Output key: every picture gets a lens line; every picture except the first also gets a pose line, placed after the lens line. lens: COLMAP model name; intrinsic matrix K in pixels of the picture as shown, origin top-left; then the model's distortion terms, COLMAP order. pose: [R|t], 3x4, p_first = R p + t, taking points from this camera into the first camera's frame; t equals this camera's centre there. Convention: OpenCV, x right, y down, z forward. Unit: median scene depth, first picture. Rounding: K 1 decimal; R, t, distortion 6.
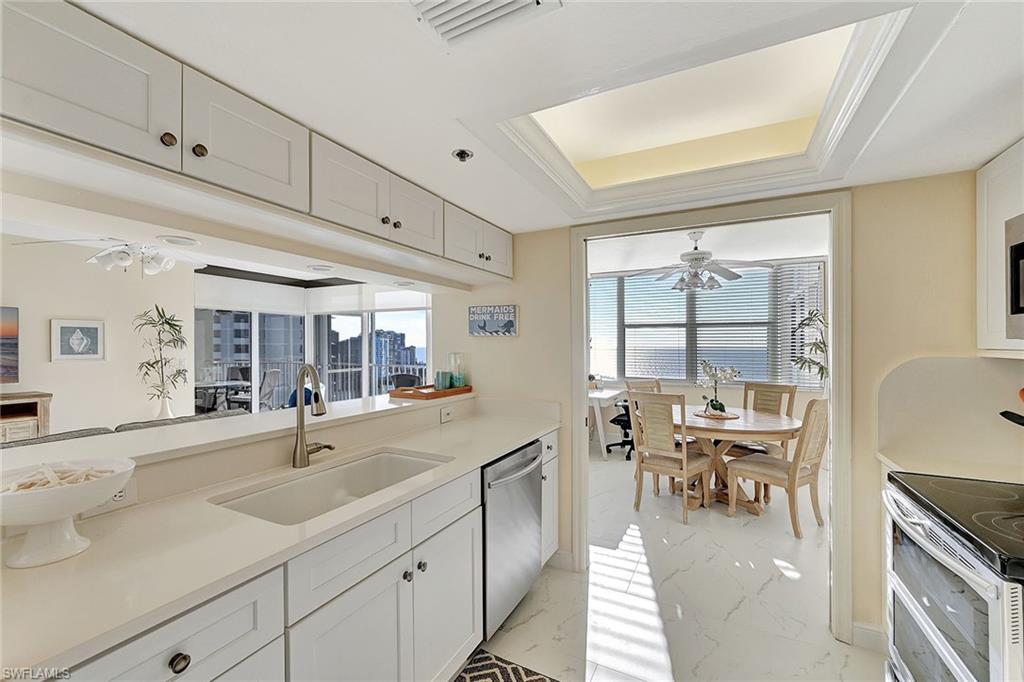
lens RADIAL K [[408.8, 0, 507.8], [0, 408.8, 339.5], [0, 0, 1]] dist [0.000941, -0.000454]
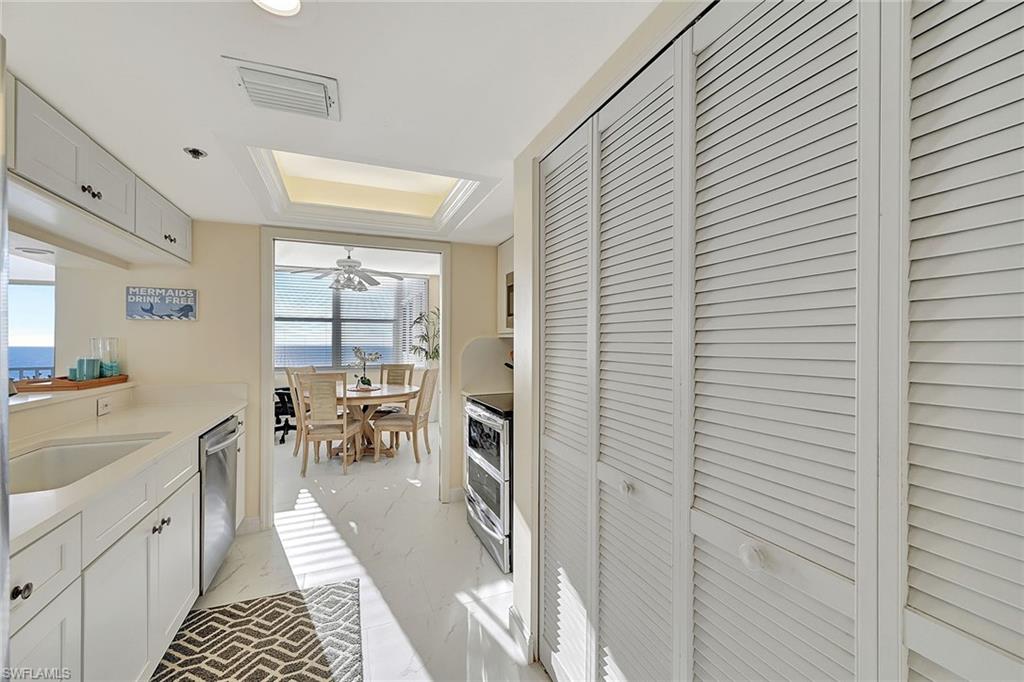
lens RADIAL K [[408.8, 0, 509.3], [0, 408.8, 341.1], [0, 0, 1]] dist [0.000941, -0.000454]
pose [[0.633557, -0.000965, 0.773696, -0.233047], [-0.004489, 0.999978, 0.004924, 0.028630], [-0.773683, -0.006593, 0.633538, -0.201516]]
